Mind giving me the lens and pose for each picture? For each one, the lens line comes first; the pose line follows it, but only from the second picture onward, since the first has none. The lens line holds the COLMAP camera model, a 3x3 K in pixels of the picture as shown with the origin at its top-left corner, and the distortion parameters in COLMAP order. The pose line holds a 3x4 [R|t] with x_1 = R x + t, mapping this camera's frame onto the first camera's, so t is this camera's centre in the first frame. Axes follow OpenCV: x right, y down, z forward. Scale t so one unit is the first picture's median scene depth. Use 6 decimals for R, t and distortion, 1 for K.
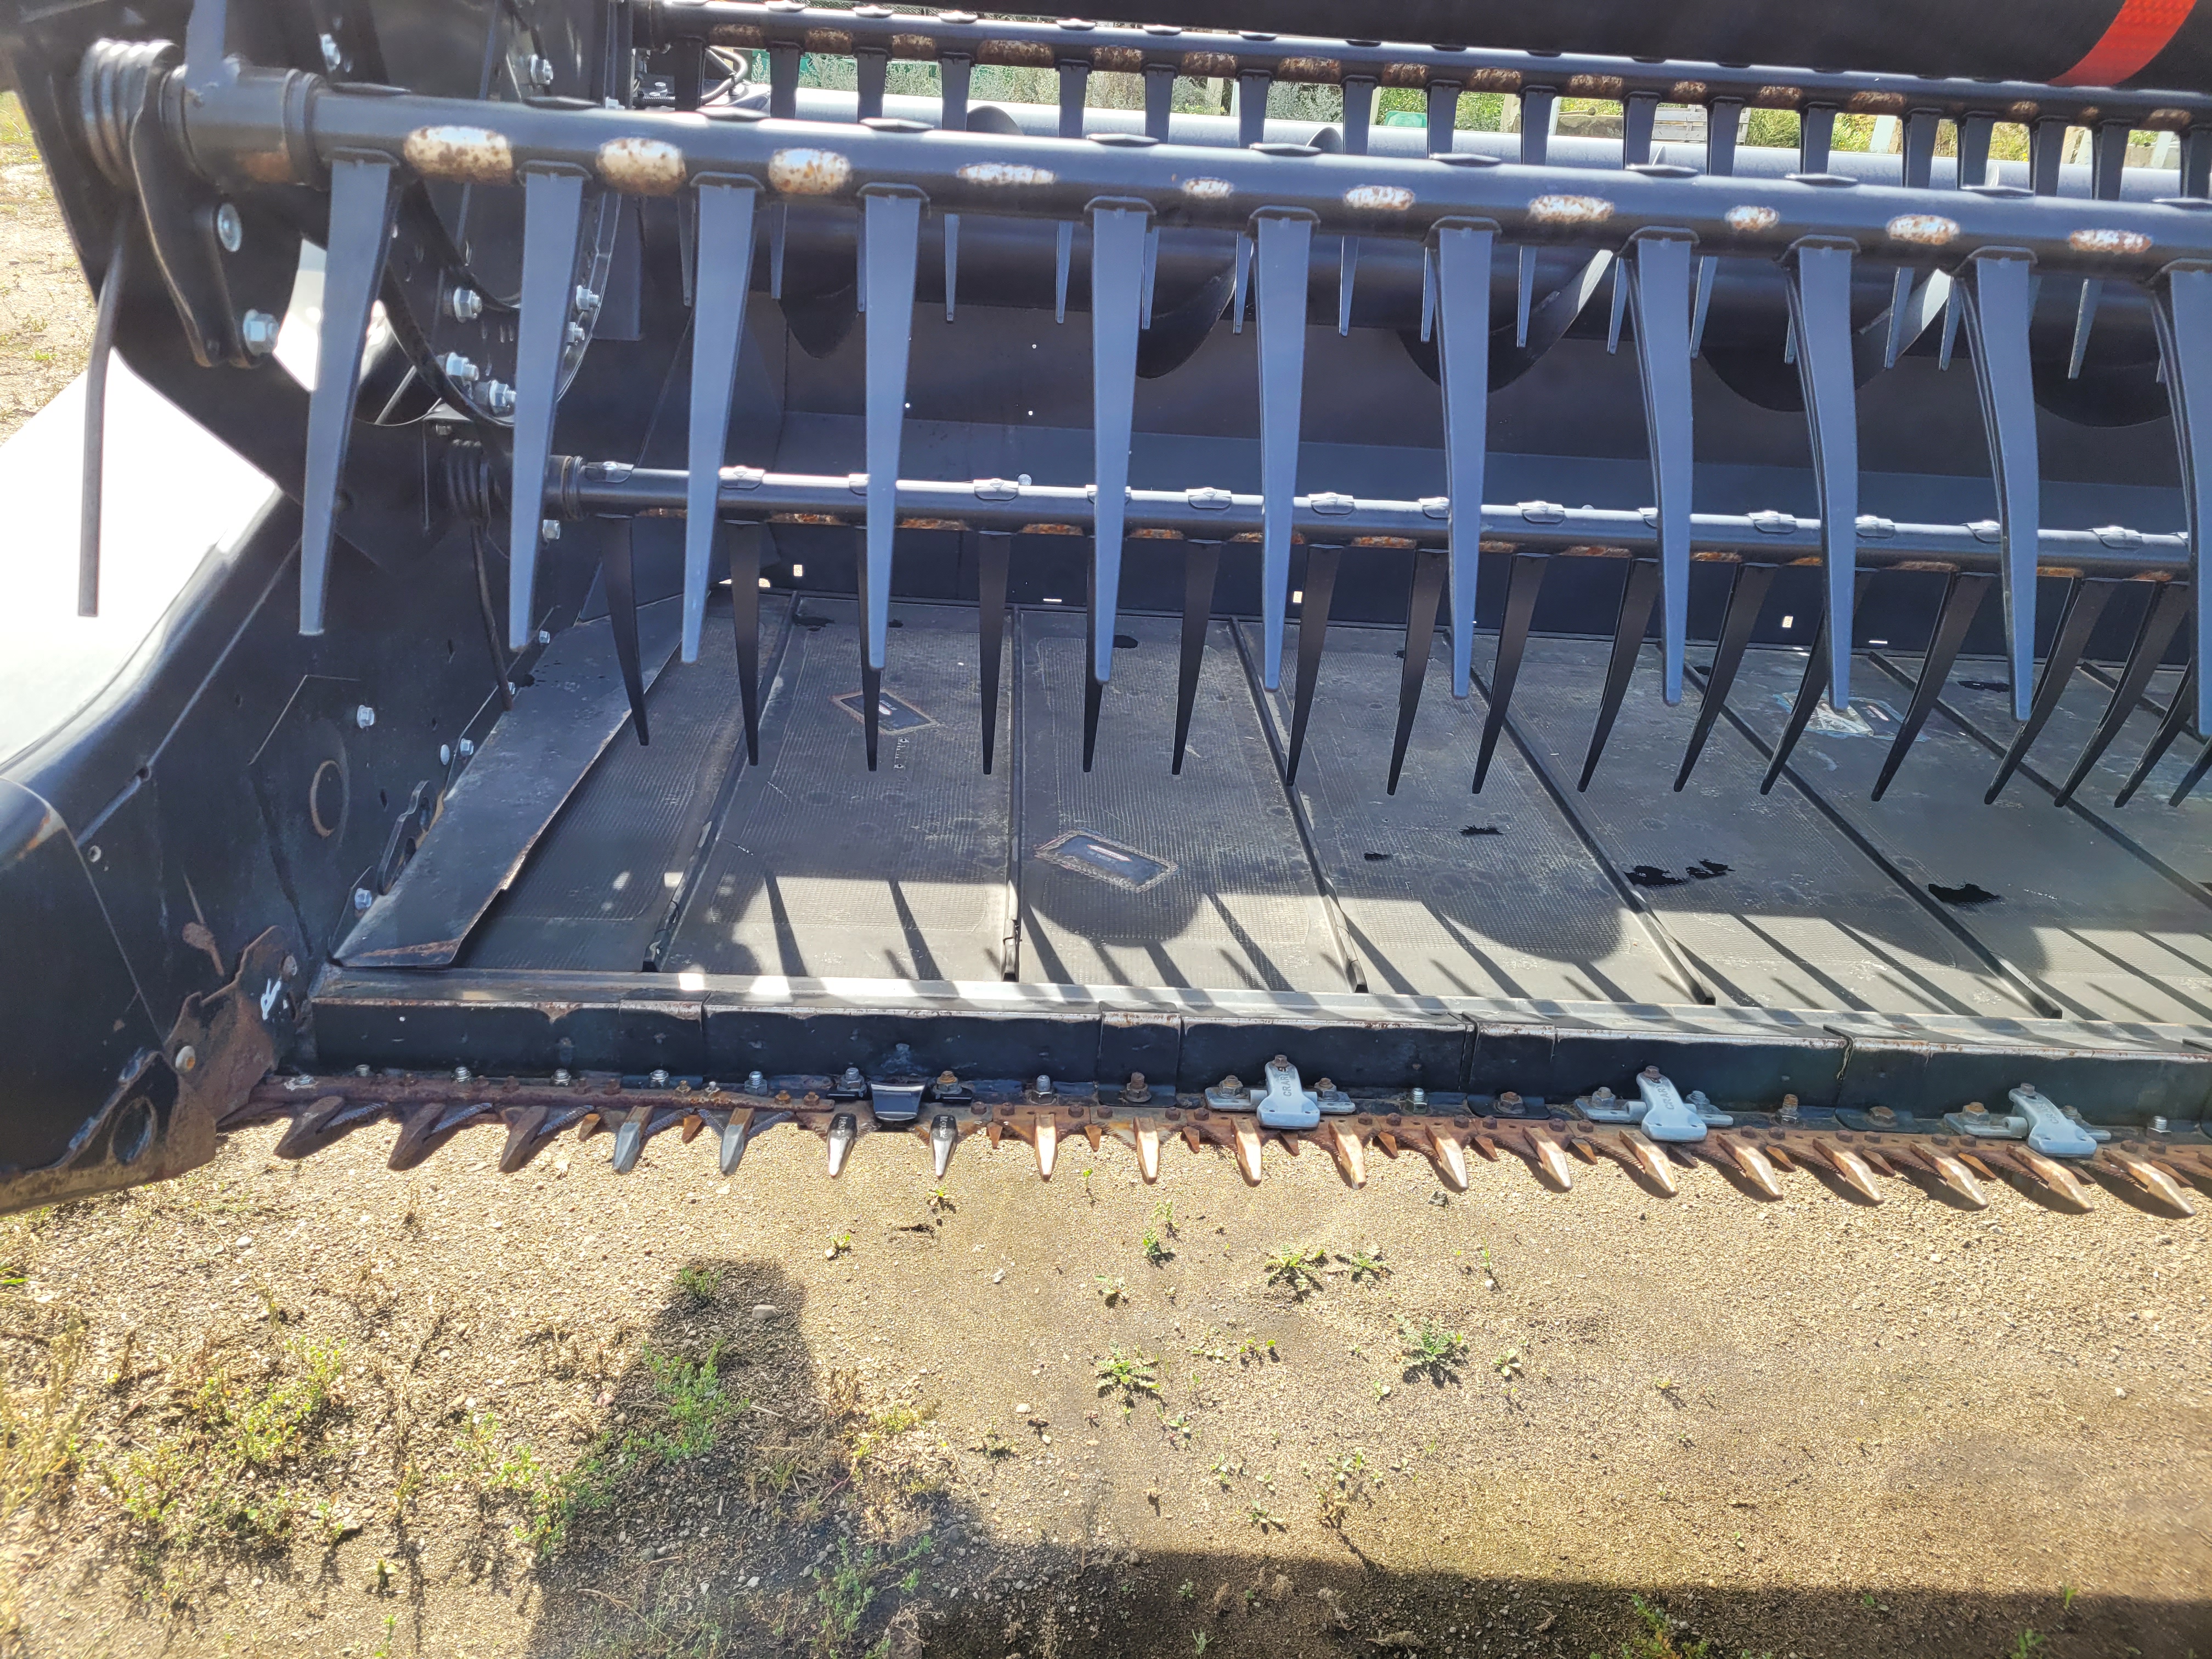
lens RADIAL K [[1654.7, 0, 1101.6], [0, 1654.7, 841.8], [0, 0, 1]] dist [0.056065, -0.030809]
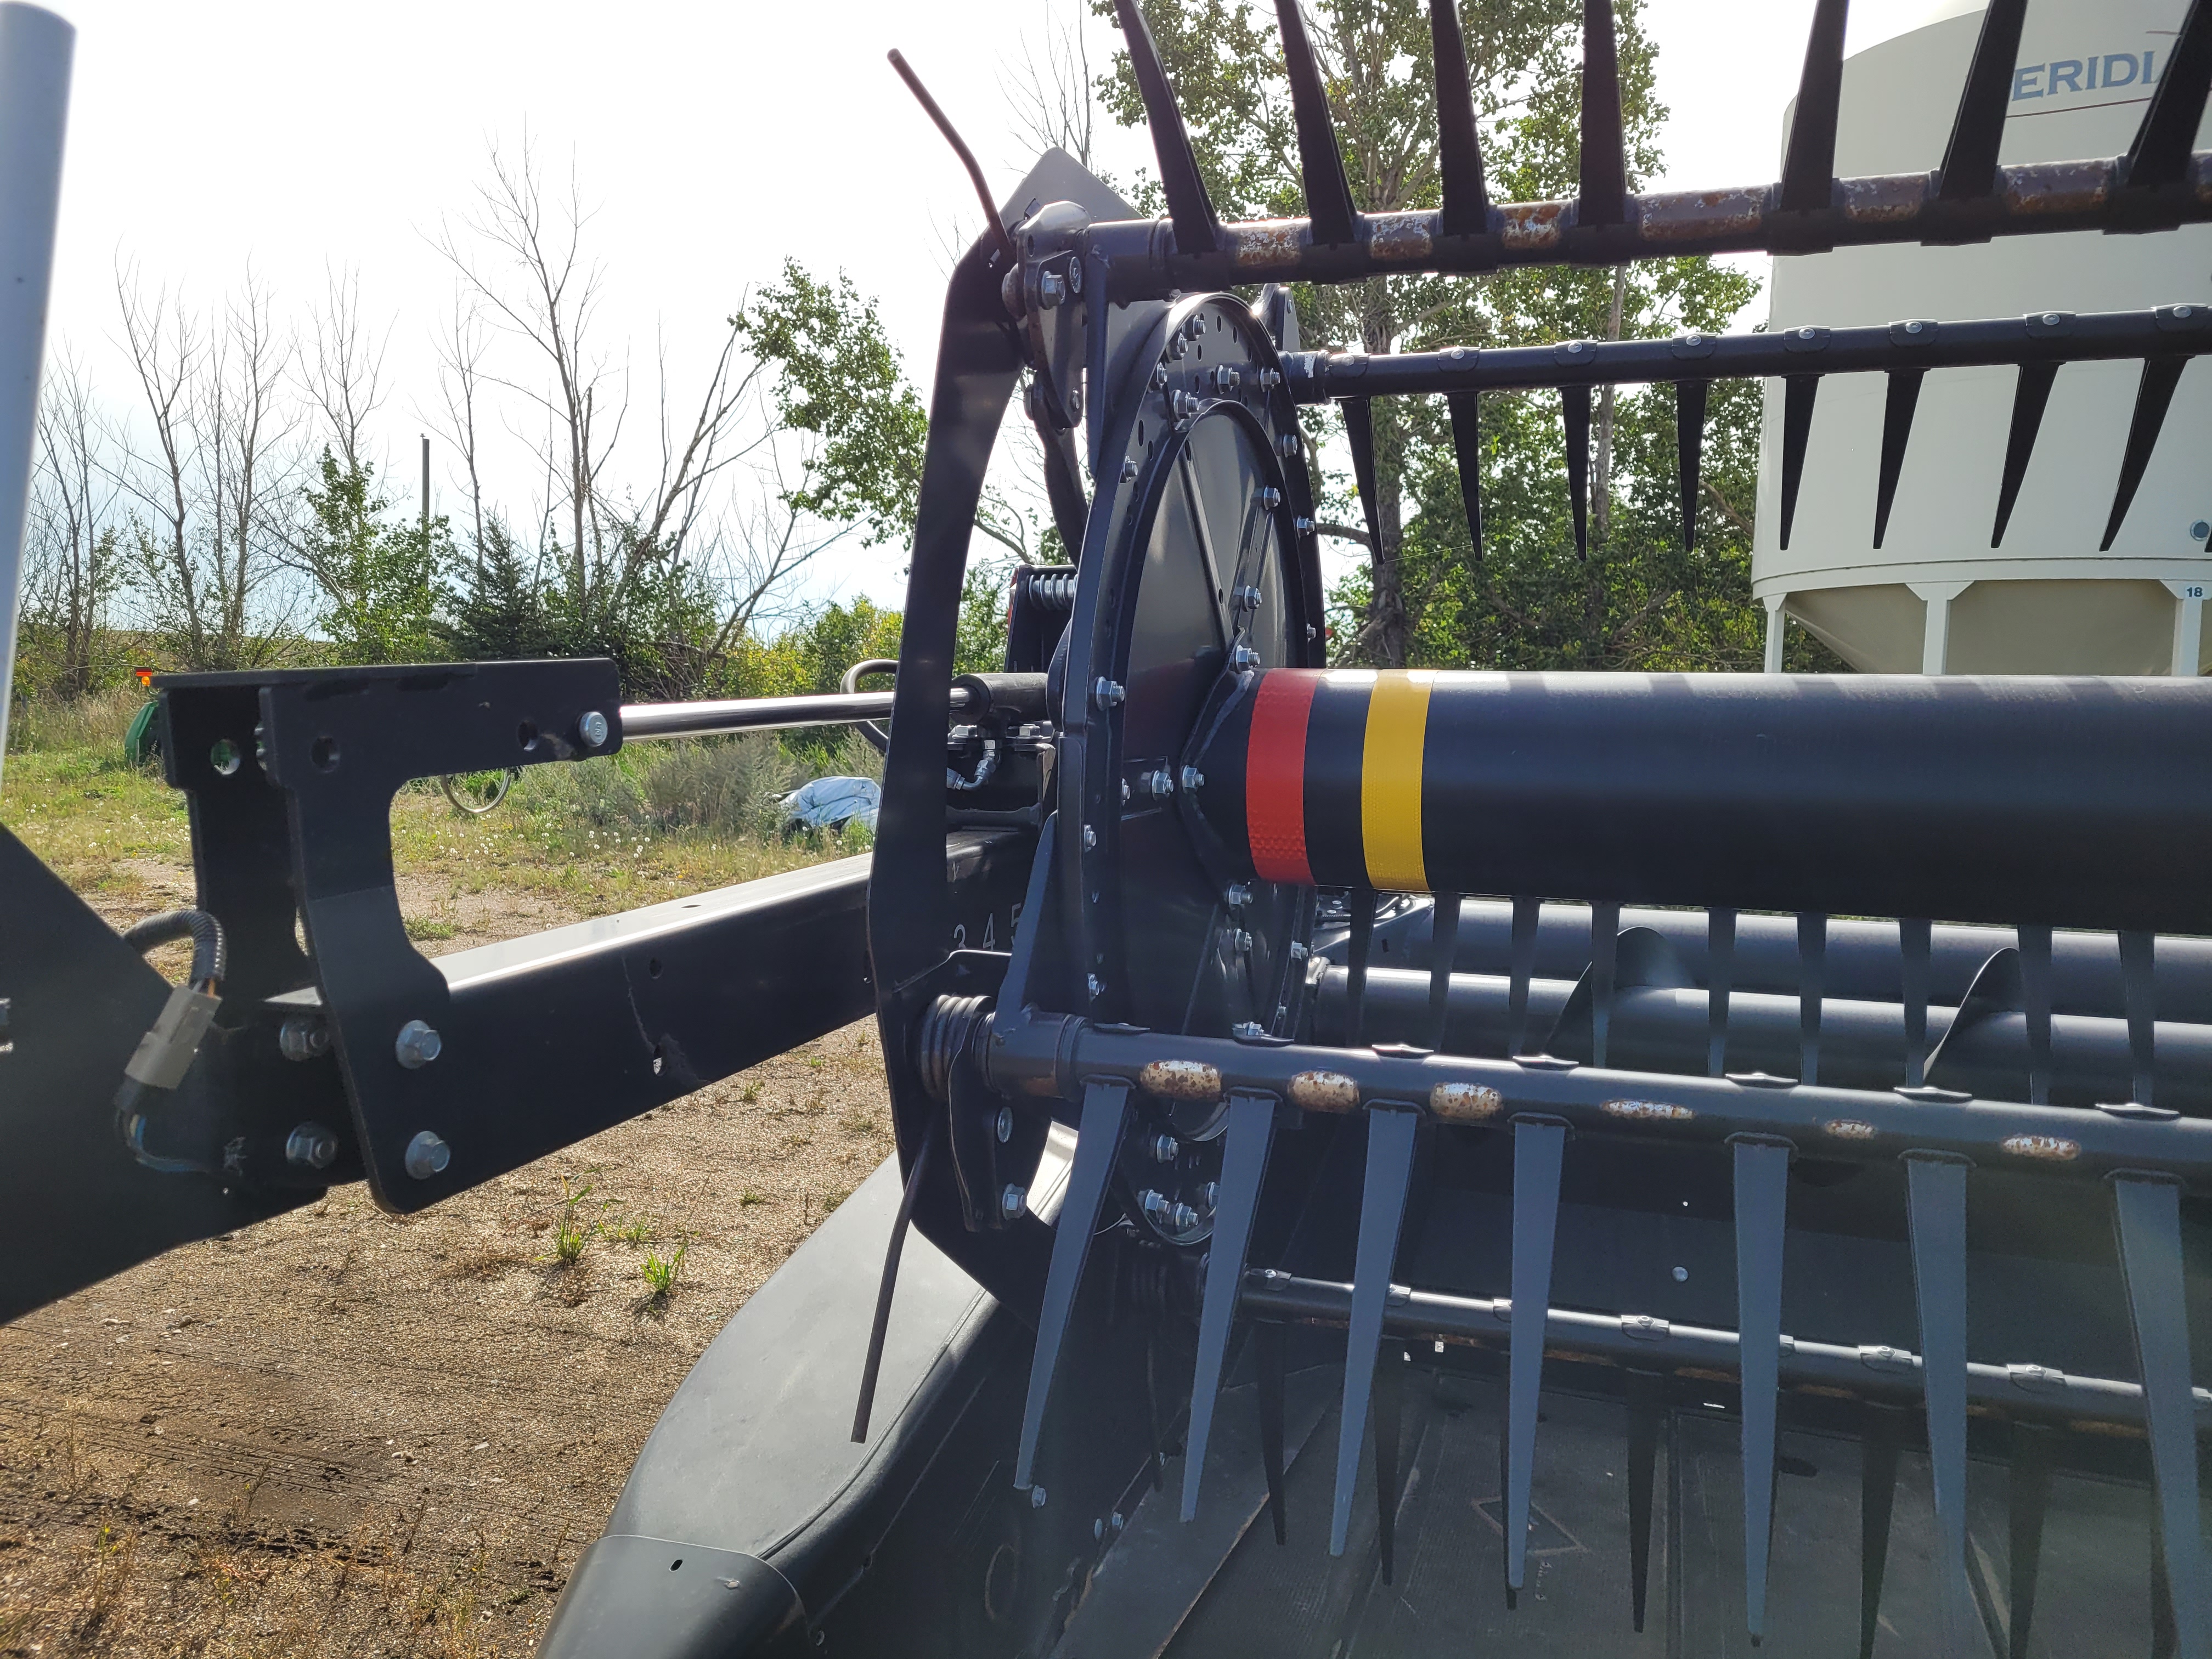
lens RADIAL K [[1708.8, 0, 1062.8], [0, 1708.8, 827.4], [0, 0, 1]] dist [0.058303, -0.044303]
pose [[0.923998, -0.027279, -0.381422, 0.019396], [-0.120665, 0.925692, -0.358516, -0.089148], [0.362860, 0.377292, 0.852047, -0.139666]]
